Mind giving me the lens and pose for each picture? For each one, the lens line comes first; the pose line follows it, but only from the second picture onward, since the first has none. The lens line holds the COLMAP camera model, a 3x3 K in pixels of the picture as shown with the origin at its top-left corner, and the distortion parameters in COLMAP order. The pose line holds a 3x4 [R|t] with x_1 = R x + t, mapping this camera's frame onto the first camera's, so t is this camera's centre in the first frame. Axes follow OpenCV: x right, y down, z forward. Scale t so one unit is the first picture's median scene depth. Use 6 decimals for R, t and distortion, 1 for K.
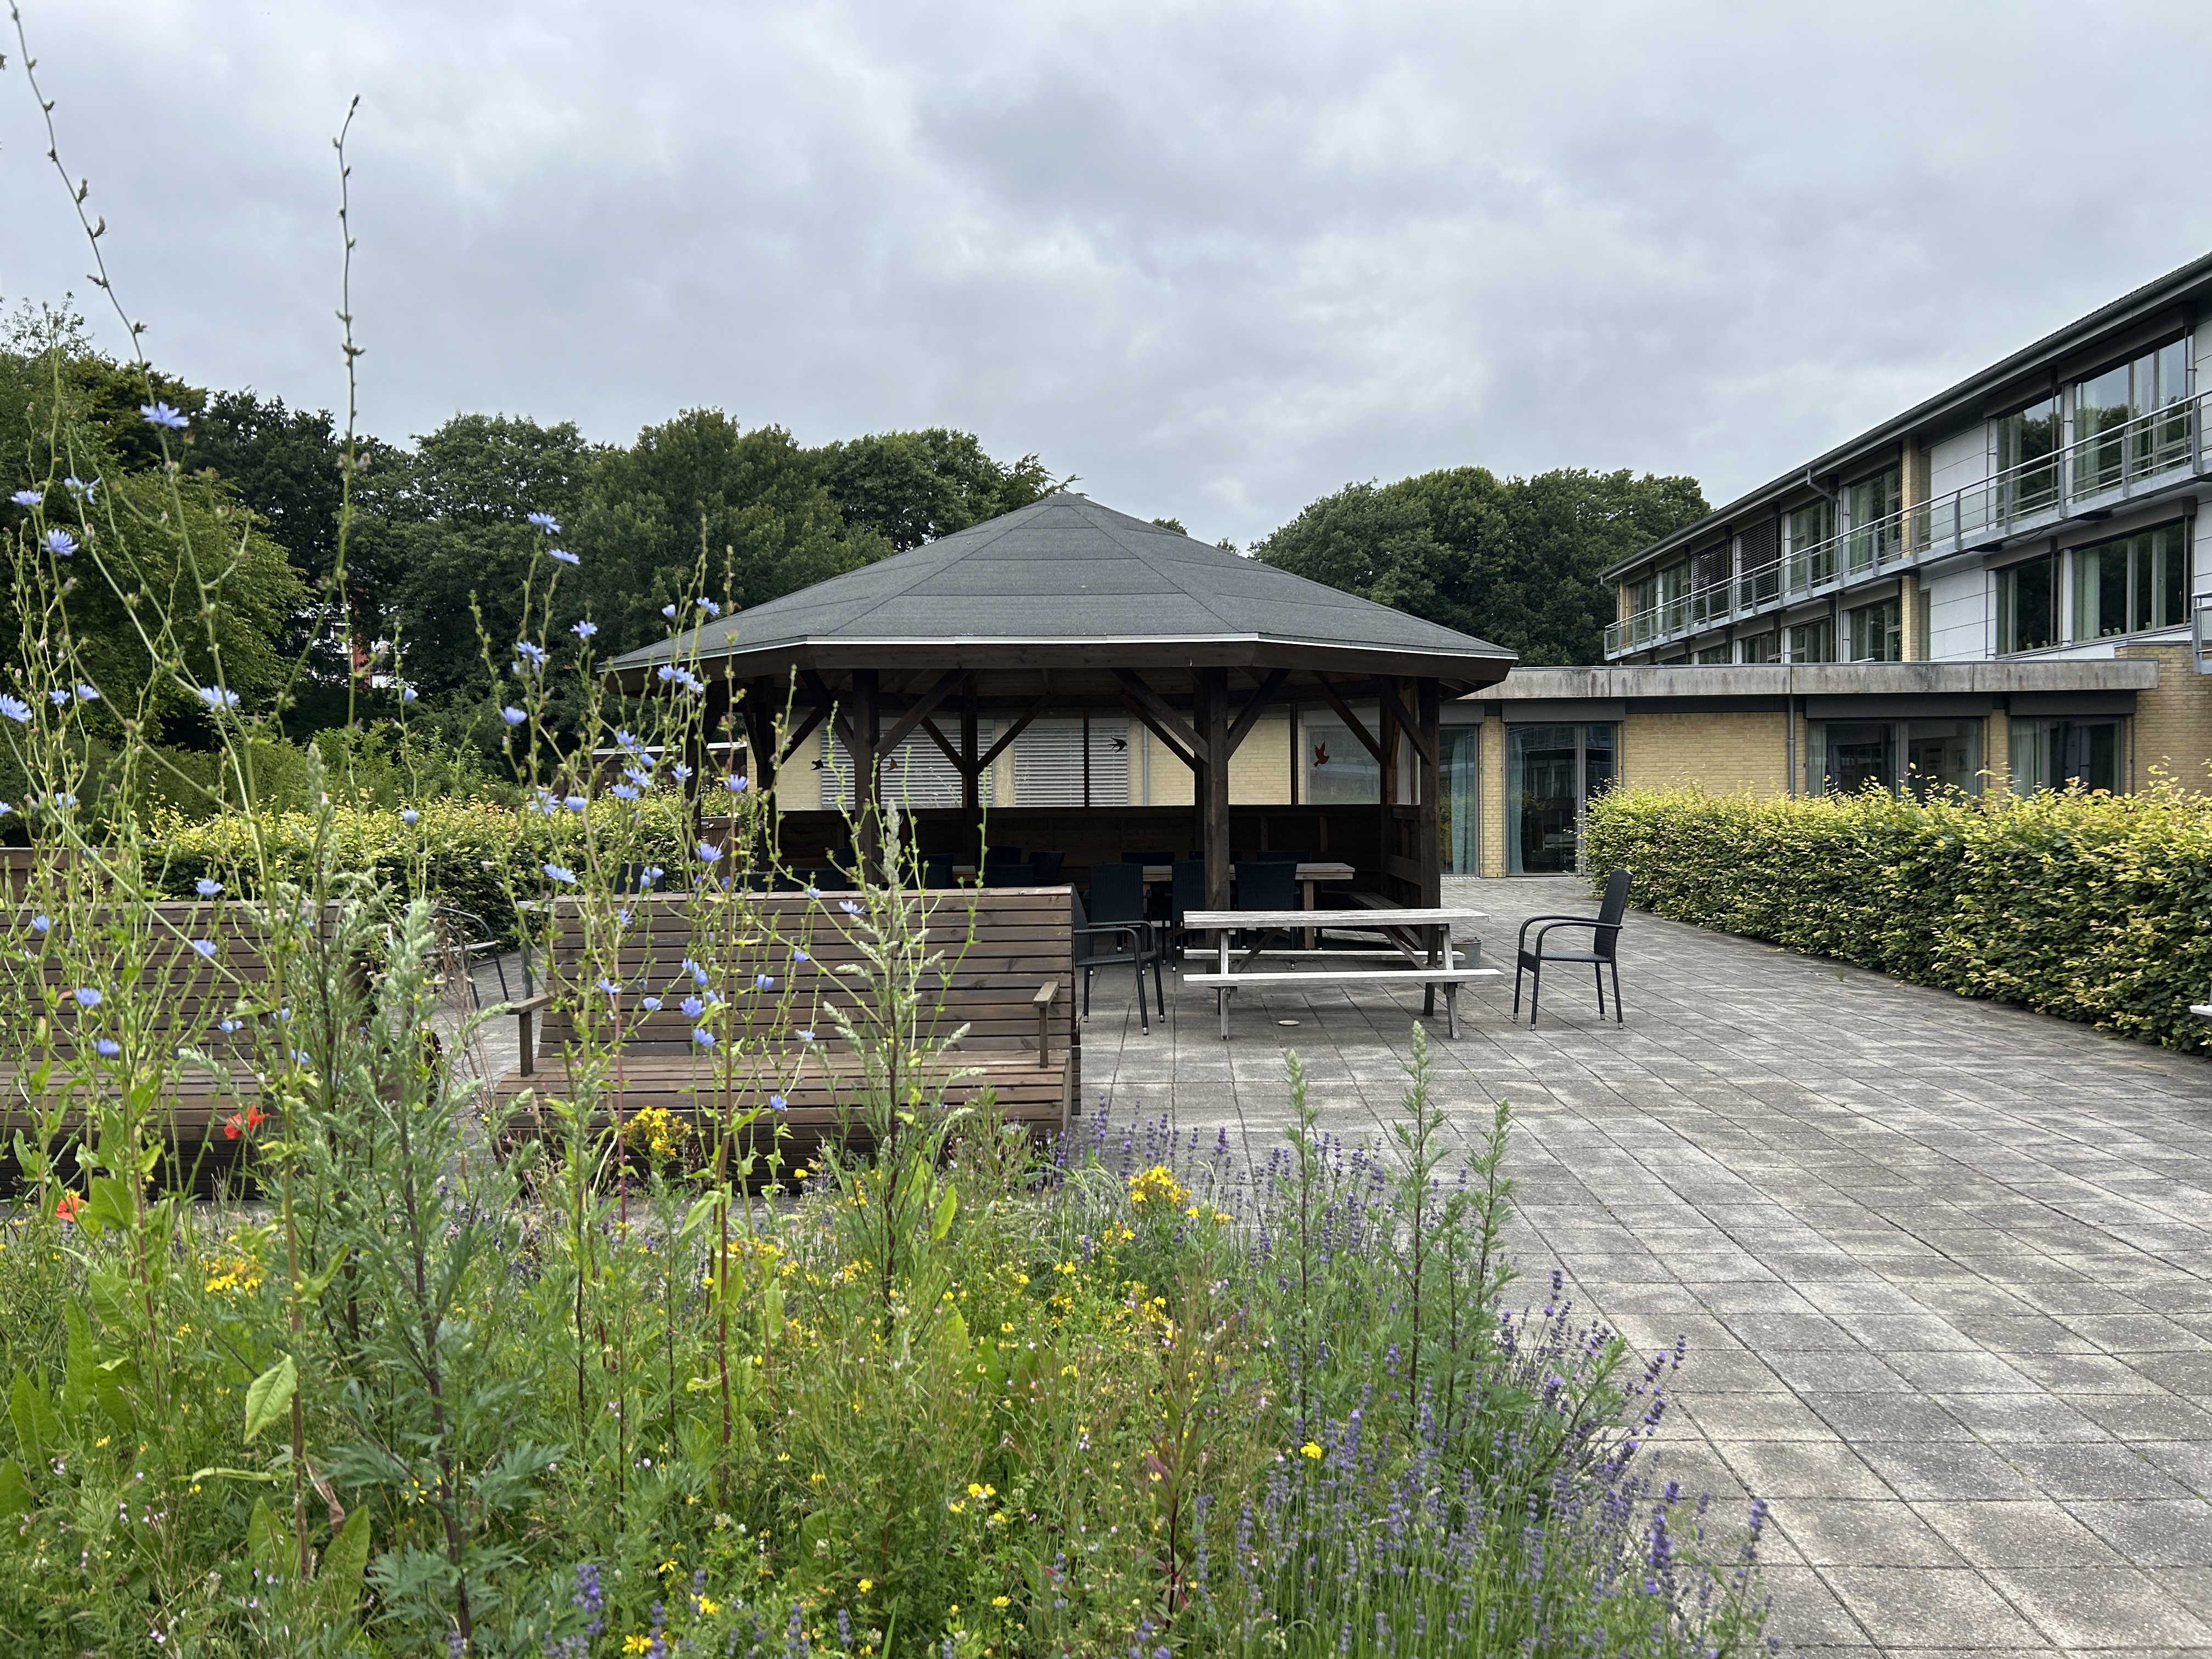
lens RADIAL K [[1680.1, 0, 1108.3], [0, 1680.1, 834.4], [0, 0, 1]] dist [-0.007063, -0.003948]
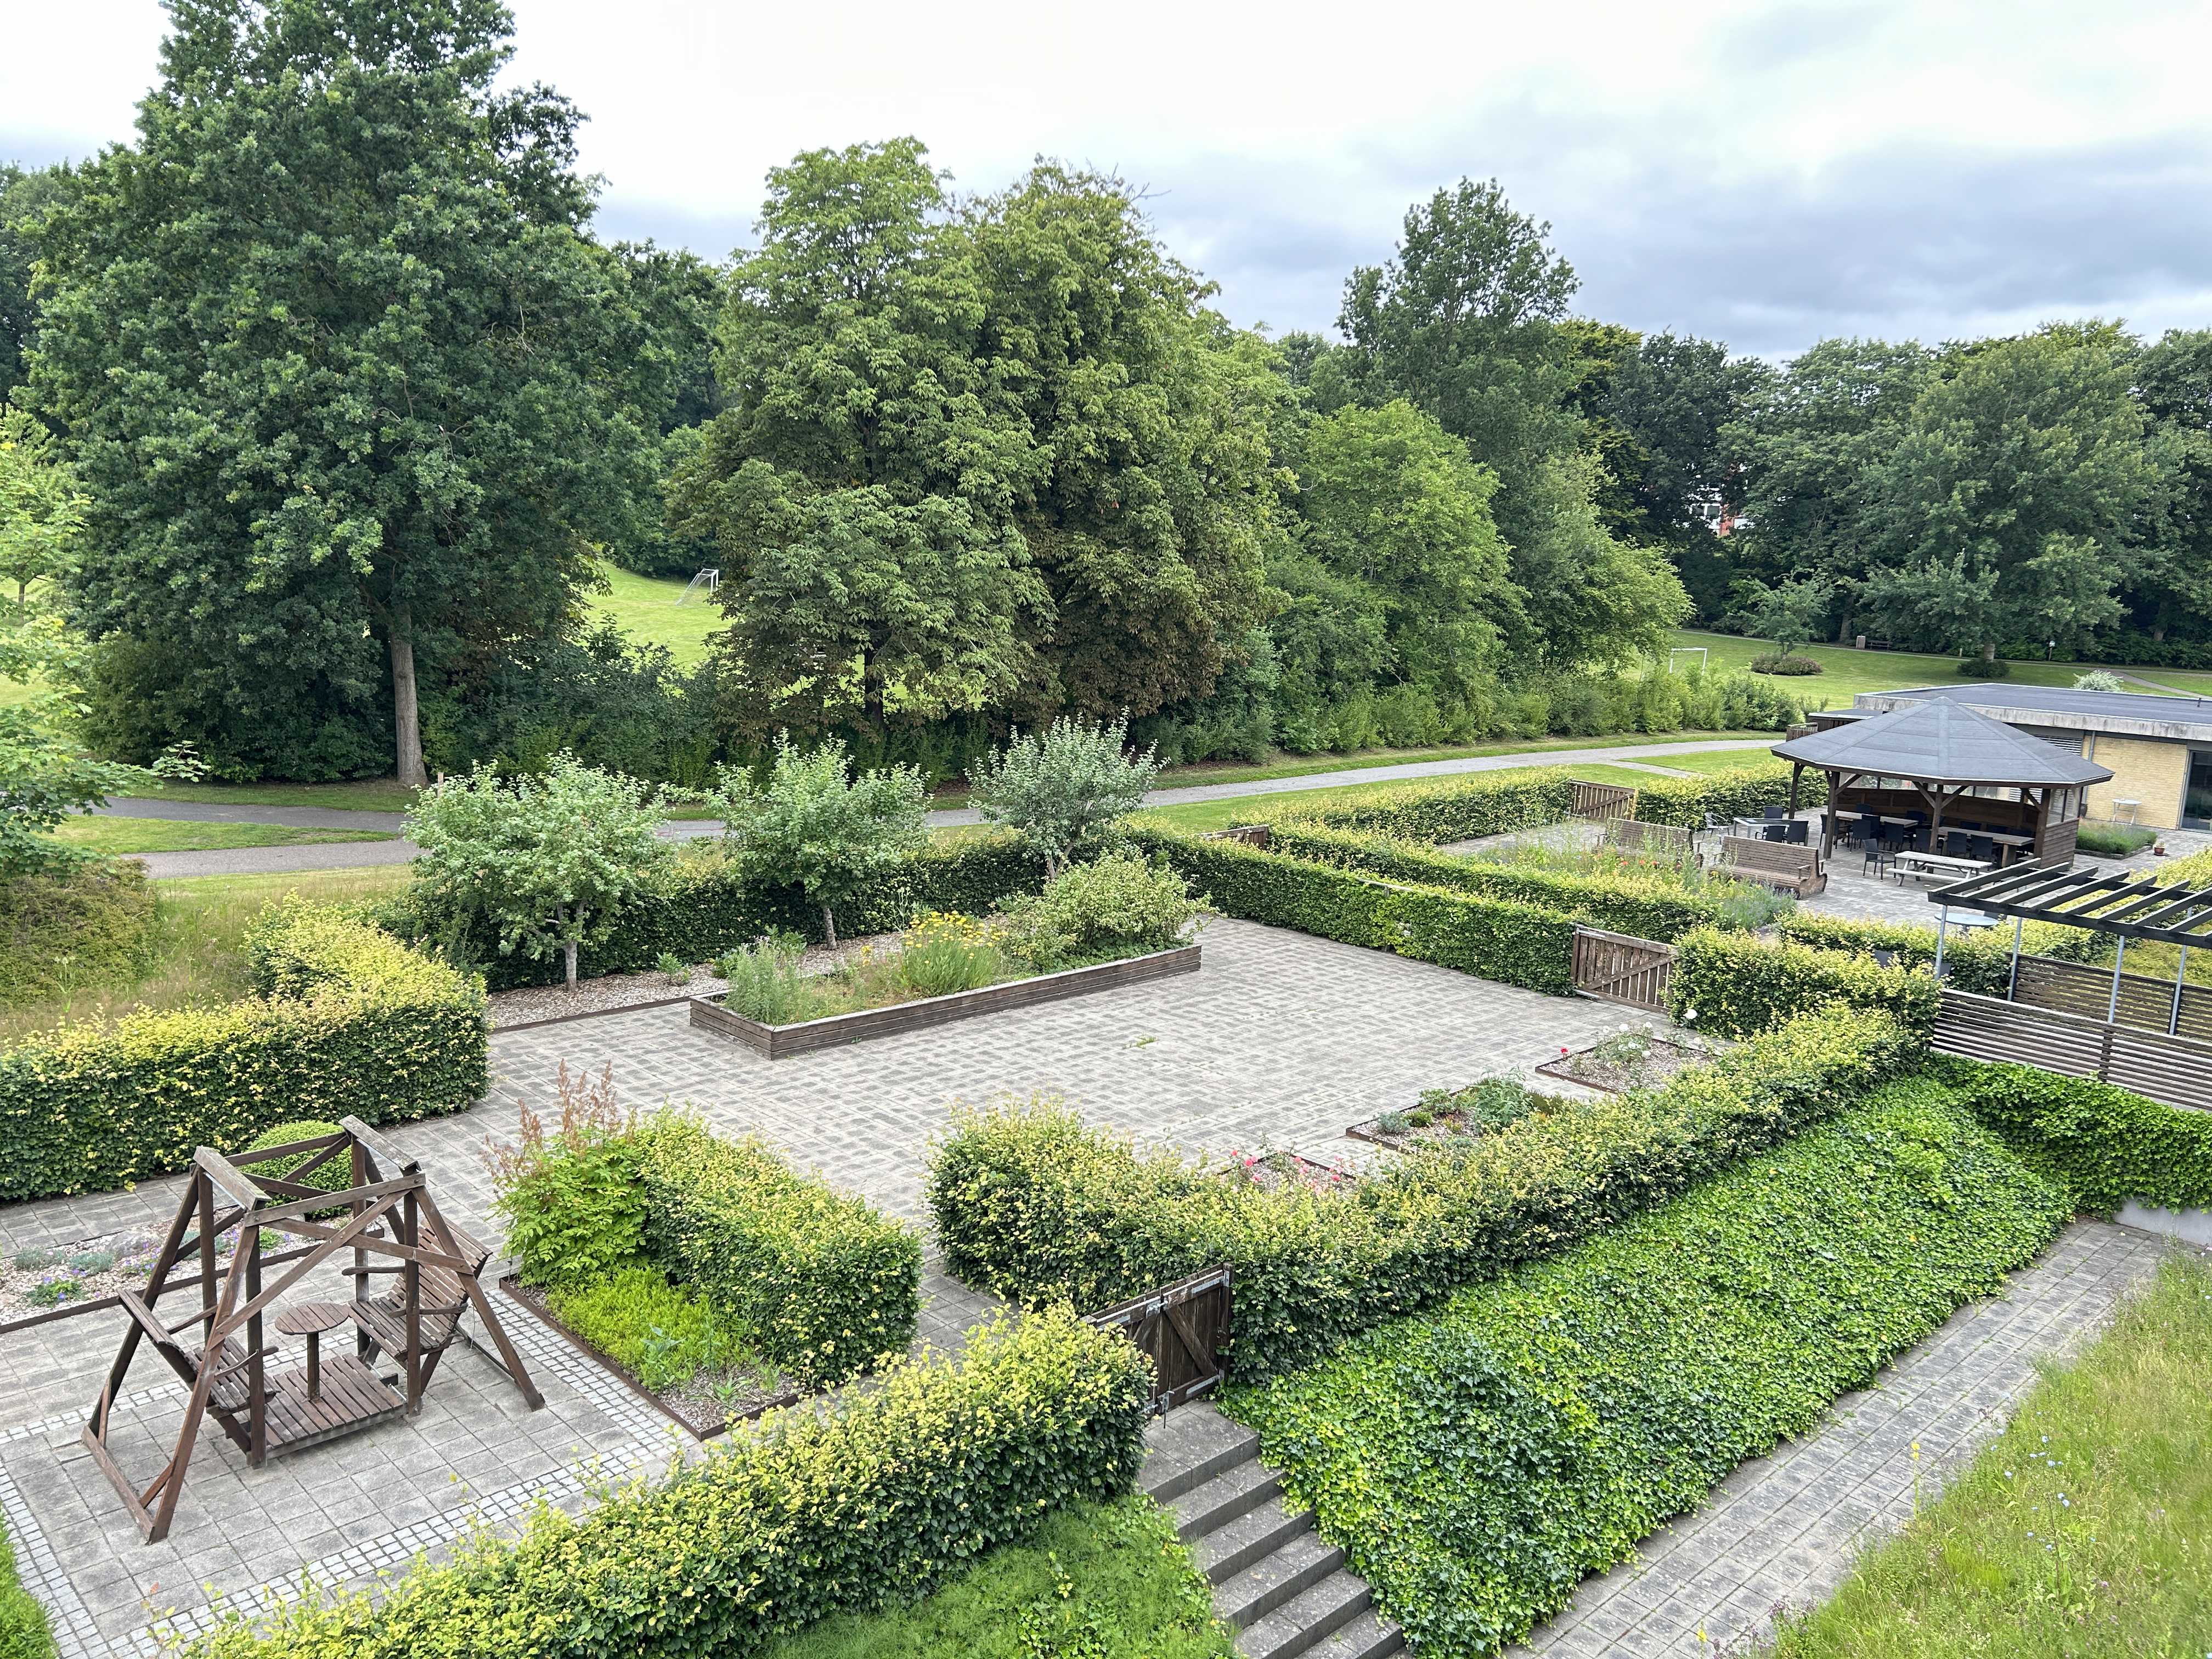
lens RADIAL K [[1680.1, 0, 1107.0], [0, 1680.1, 831.2], [0, 0, 1]] dist [-0.007063, -0.003948]
pose [[0.724238, 0.159938, -0.670745, 0.145895], [-0.069623, 0.984719, 0.159630, -0.050369], [0.686026, -0.068911, 0.724306, -0.352720]]
